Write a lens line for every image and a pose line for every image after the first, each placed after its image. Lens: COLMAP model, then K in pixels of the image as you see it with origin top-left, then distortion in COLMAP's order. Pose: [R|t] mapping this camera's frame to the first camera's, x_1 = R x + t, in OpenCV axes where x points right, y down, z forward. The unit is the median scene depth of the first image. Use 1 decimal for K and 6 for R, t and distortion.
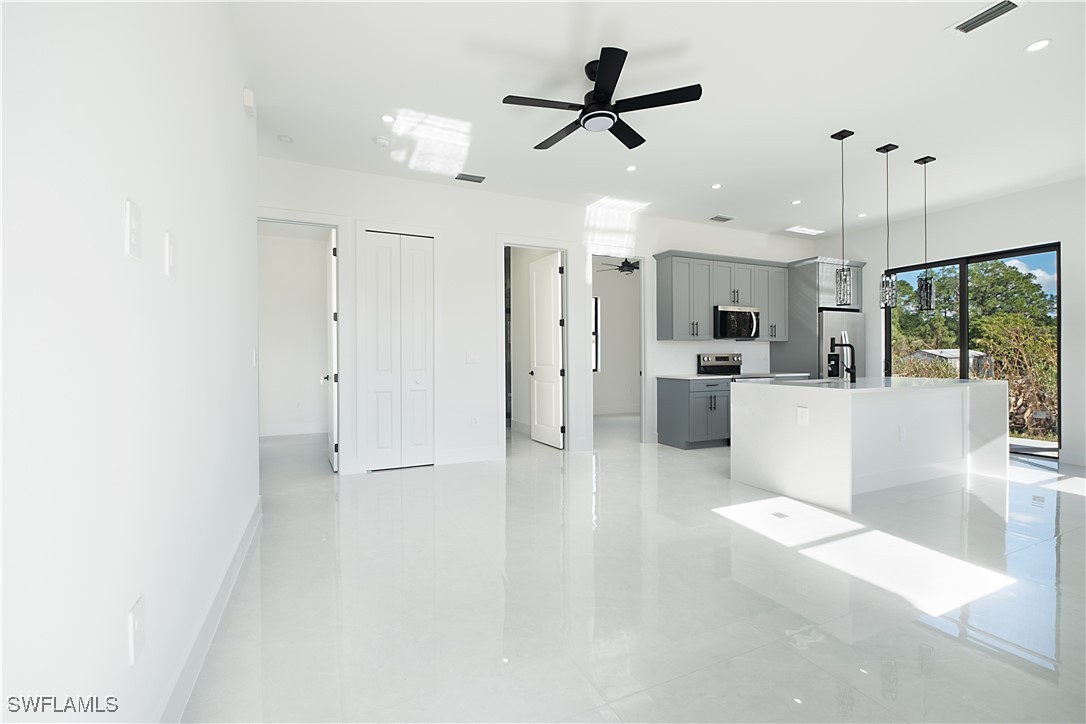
lens RADIAL K [[467.8, 0, 538.6], [0, 467.8, 357.8], [0, 0, 1]] dist [0.000868, -0.000444]
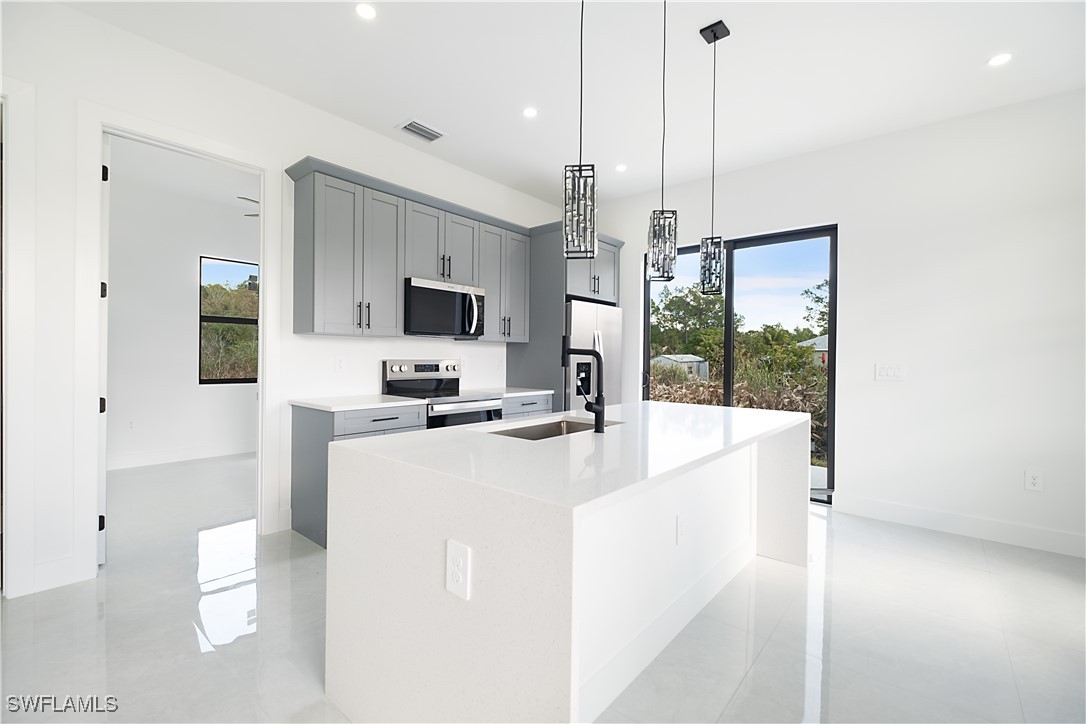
lens RADIAL K [[467.8, 0, 538.6], [0, 467.8, 357.8], [0, 0, 1]] dist [0.000868, -0.000444]
pose [[0.906953, 0.018112, 0.420842, 0.273891], [-0.019564, 0.999808, -0.000867, -0.014136], [-0.420777, -0.007448, 0.907134, 0.392569]]
